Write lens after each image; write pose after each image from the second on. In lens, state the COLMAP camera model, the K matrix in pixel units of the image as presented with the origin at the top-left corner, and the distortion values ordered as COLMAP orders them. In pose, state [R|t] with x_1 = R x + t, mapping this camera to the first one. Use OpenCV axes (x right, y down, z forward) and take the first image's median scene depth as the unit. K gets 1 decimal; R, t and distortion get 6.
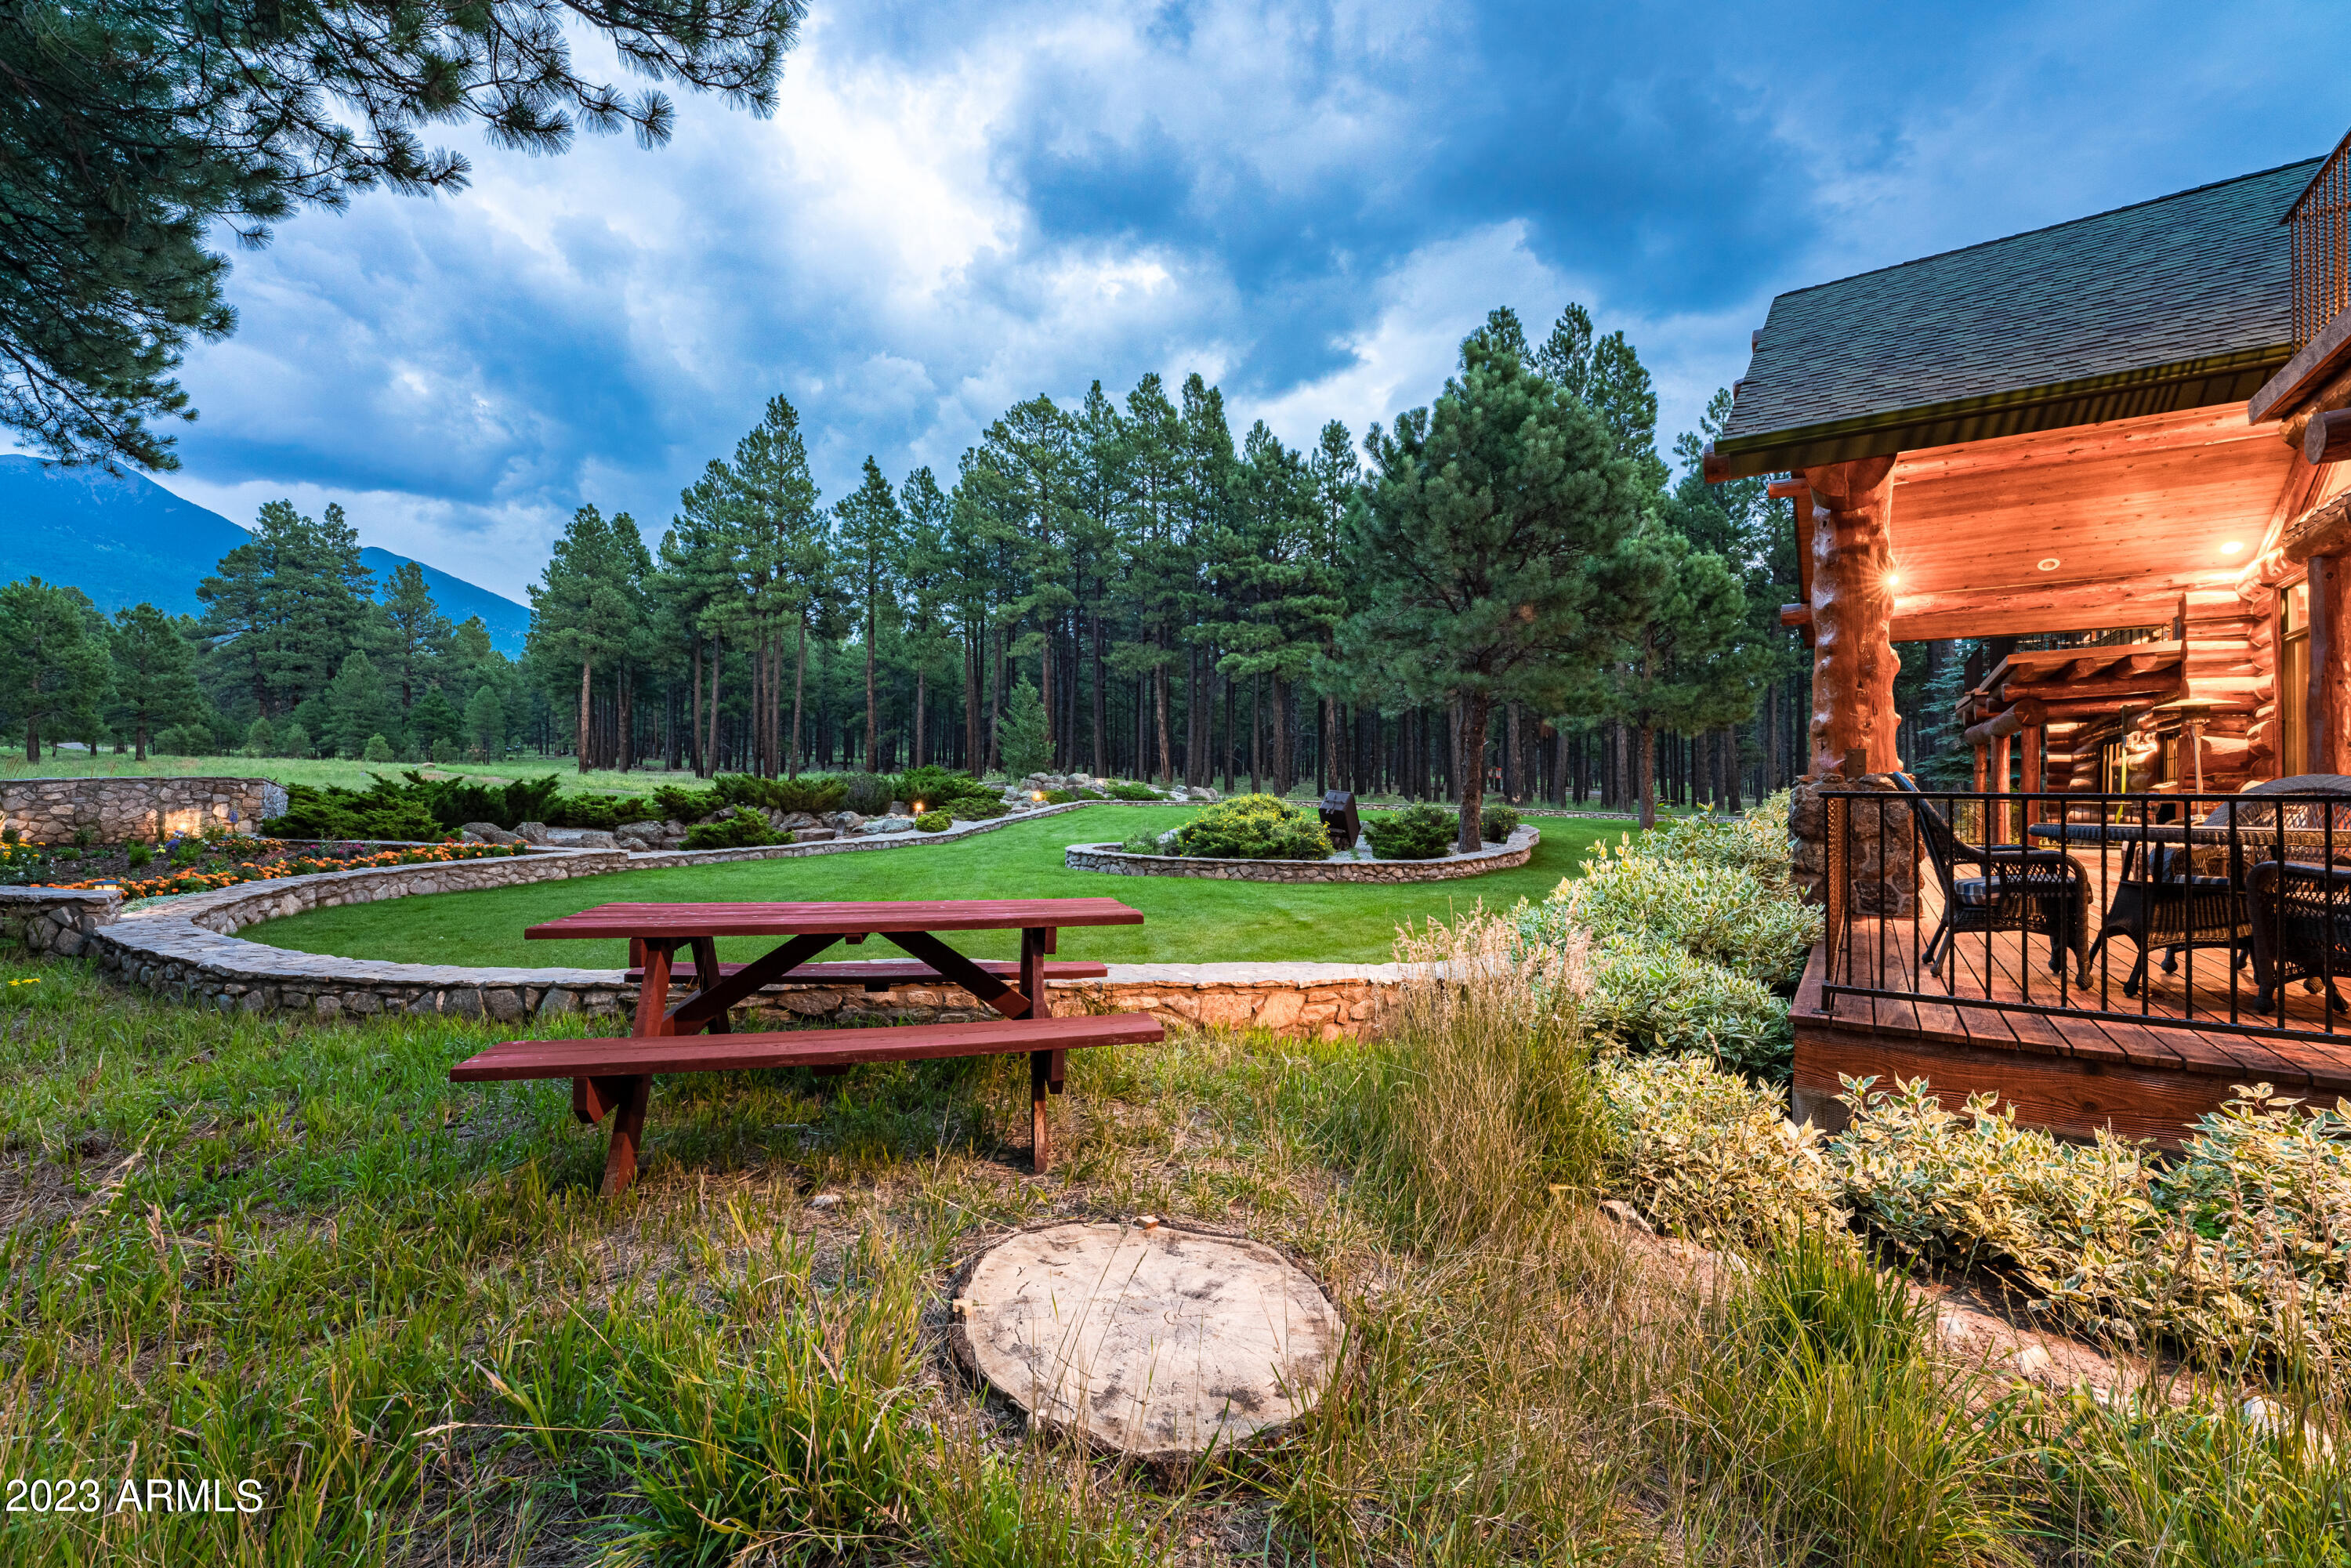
lens RADIAL K [[1004.2, 0, 1201.7], [0, 1004.2, 778.1], [0, 0, 1]] dist [-0.032875, 0.000232]
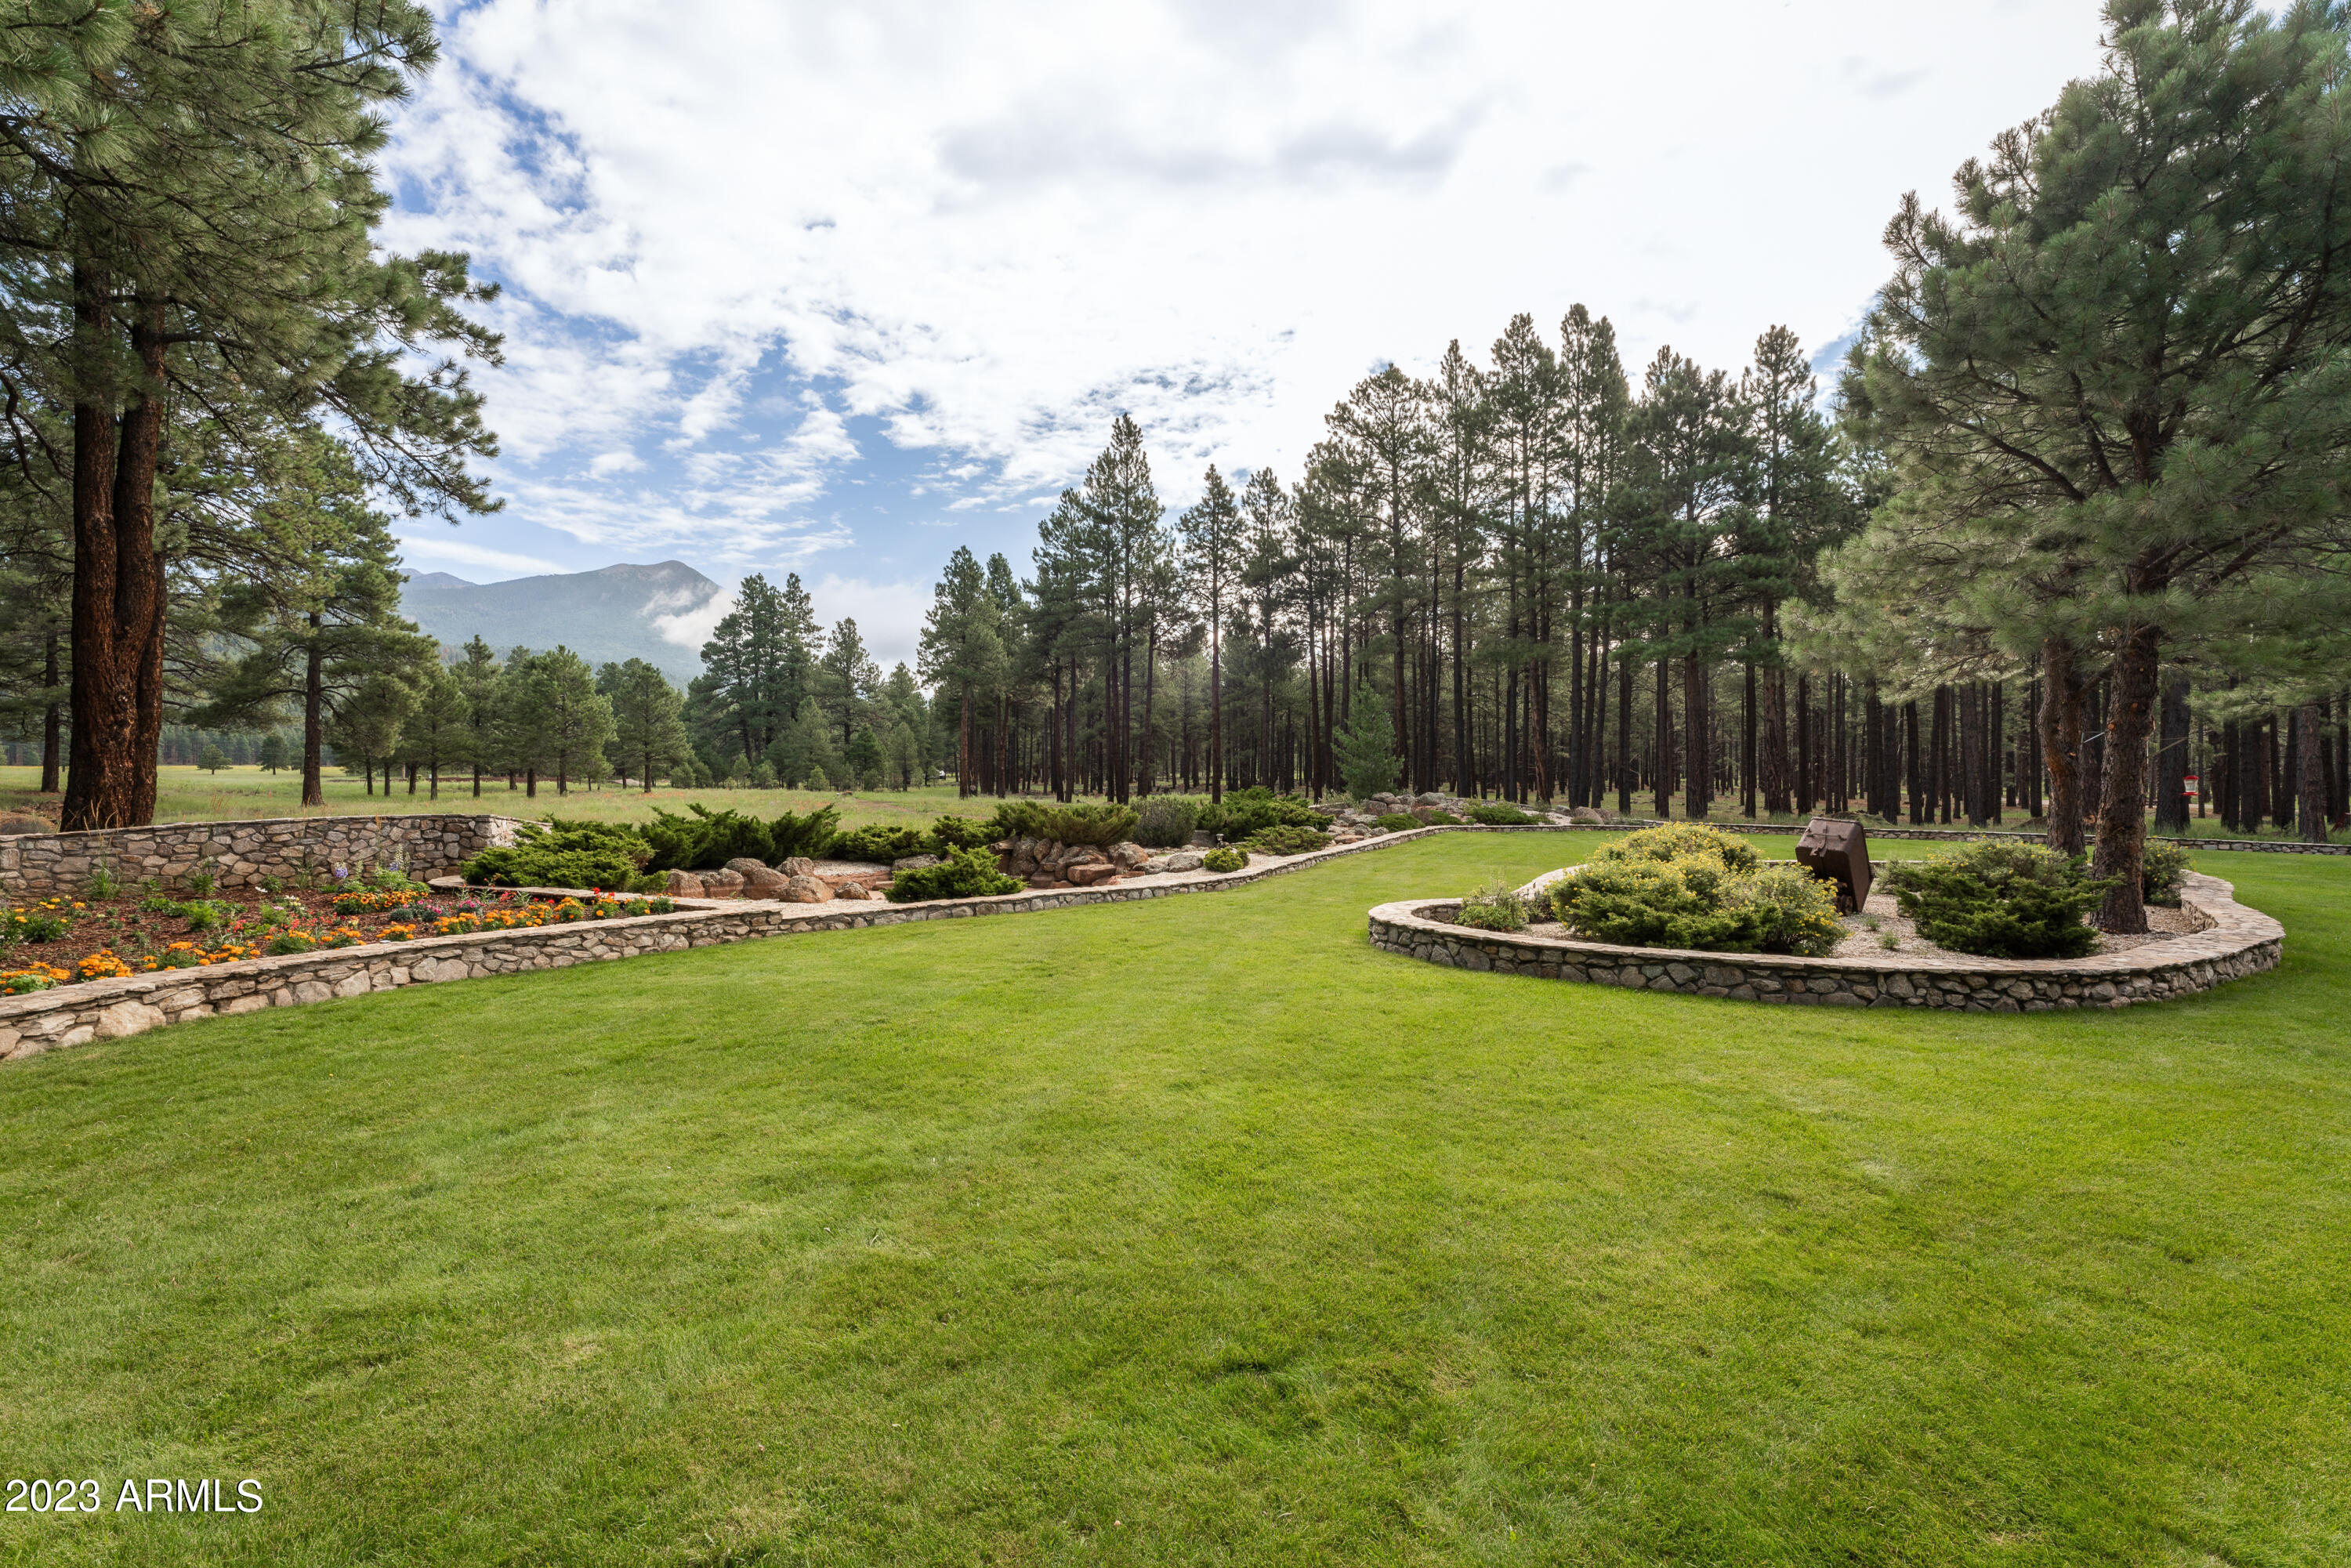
lens RADIAL K [[988.7, 0, 1170.5], [0, 988.7, 813.1], [0, 0, 1]] dist [0.001408, 0.000039]
pose [[0.920843, -0.007086, -0.389868, -0.000602], [0.013738, 0.999804, 0.014275, -0.002890], [0.389691, -0.018501, 0.920760, 0.160132]]
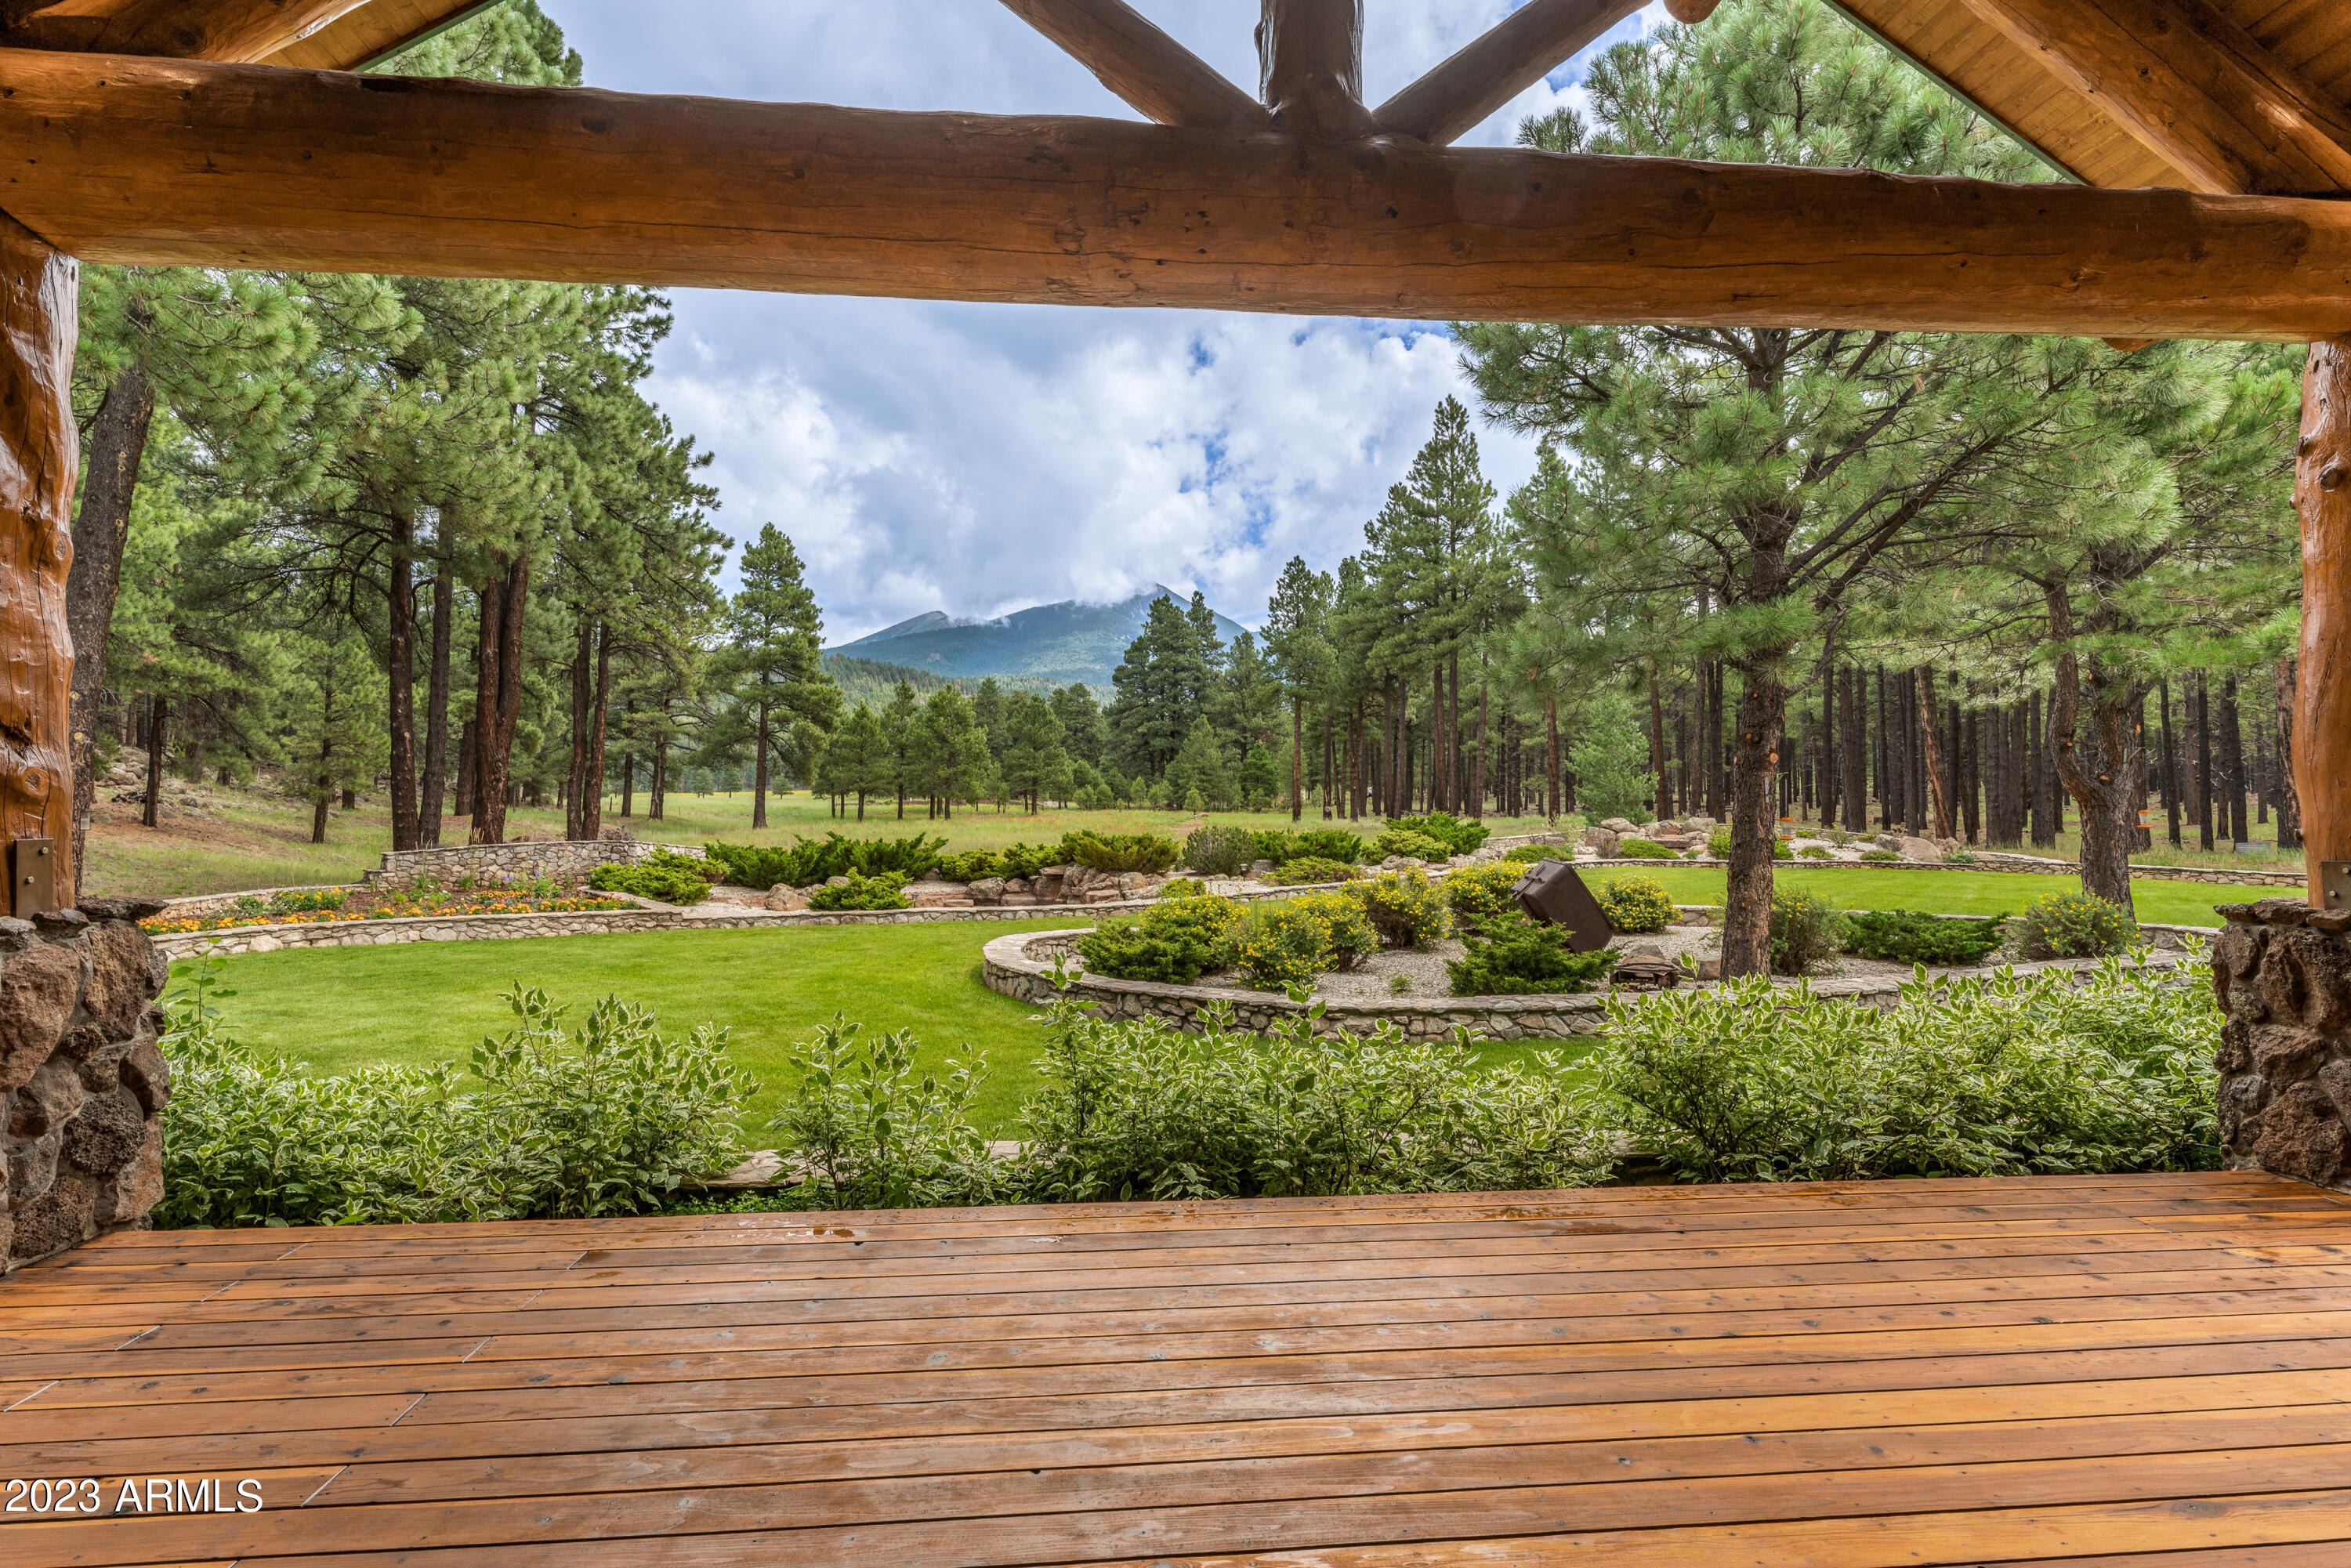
lens RADIAL K [[1129.0, 0, 1145.9], [0, 1129.0, 785.4], [0, 0, 1]] dist [-0.004556, -0.001407]
pose [[0.630579, -0.035057, -0.775333, 0.278504], [0.013388, 0.999322, -0.034296, -0.006174], [0.776010, 0.011246, 0.630621, 0.235710]]
